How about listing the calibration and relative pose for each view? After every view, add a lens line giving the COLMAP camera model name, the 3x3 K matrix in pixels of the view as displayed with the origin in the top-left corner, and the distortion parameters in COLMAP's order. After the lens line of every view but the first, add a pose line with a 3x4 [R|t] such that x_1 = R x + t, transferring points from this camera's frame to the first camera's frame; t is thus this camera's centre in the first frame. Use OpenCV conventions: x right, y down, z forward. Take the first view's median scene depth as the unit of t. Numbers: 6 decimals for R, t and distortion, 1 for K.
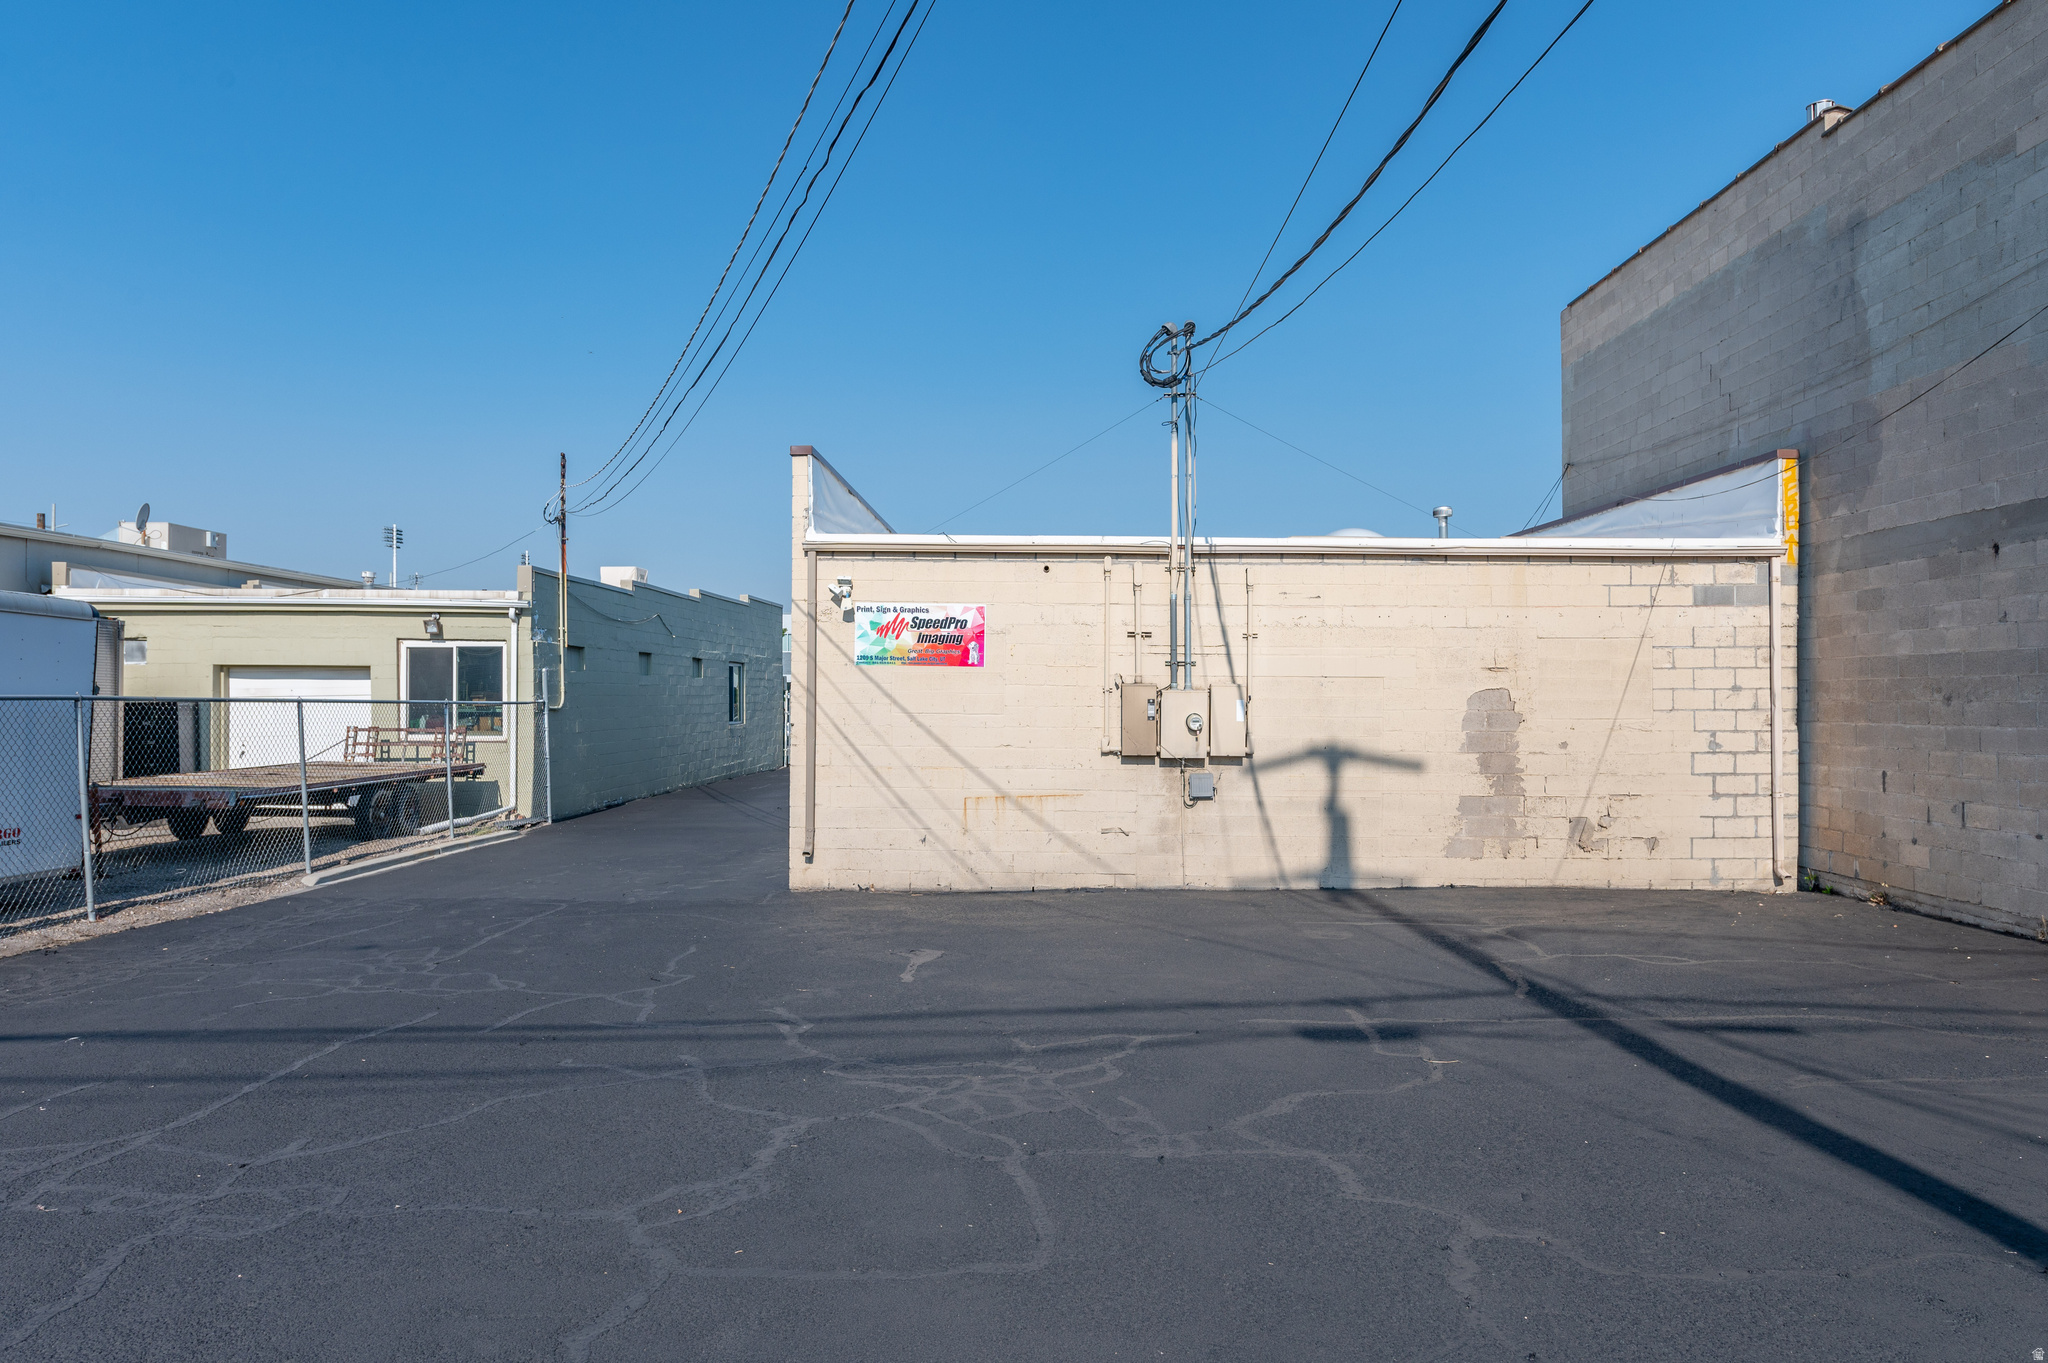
lens RADIAL K [[1328.8, 0, 1017.6], [0, 1328.8, 687.9], [0, 0, 1]] dist [-0.001012, 0.001329]
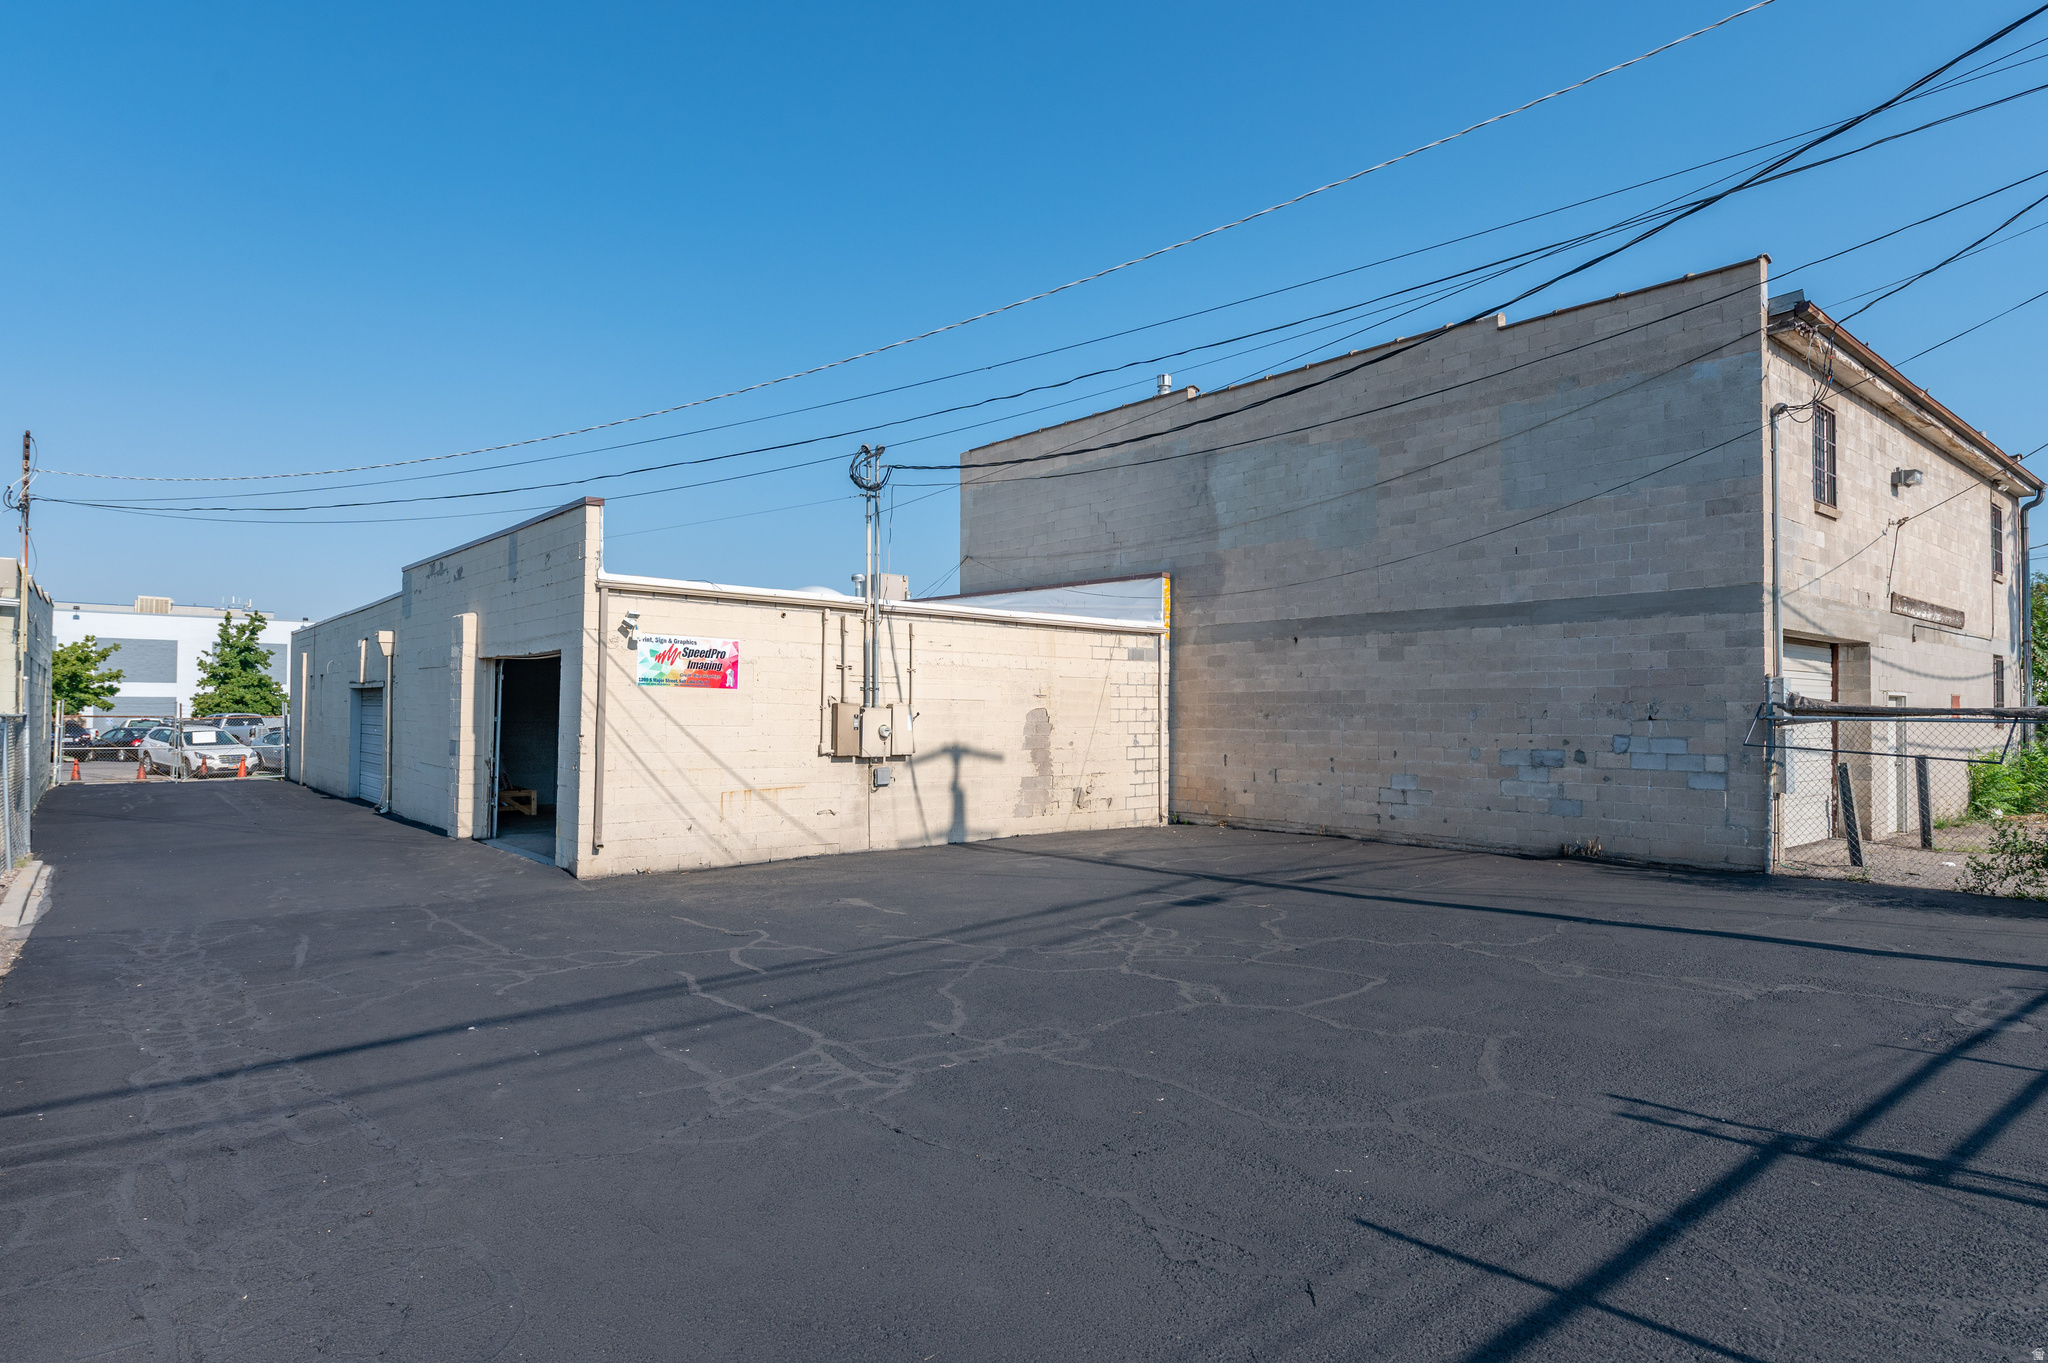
lens RADIAL K [[1142.6, 0, 1021.6], [0, 1142.6, 685.3], [0, 0, 1]] dist [0.003132, 0.000219]
pose [[0.748588, 0.018566, 0.662776, -0.554214], [-0.009599, 0.999807, -0.017164, -0.003051], [-0.662966, 0.006487, 0.748621, -0.002163]]
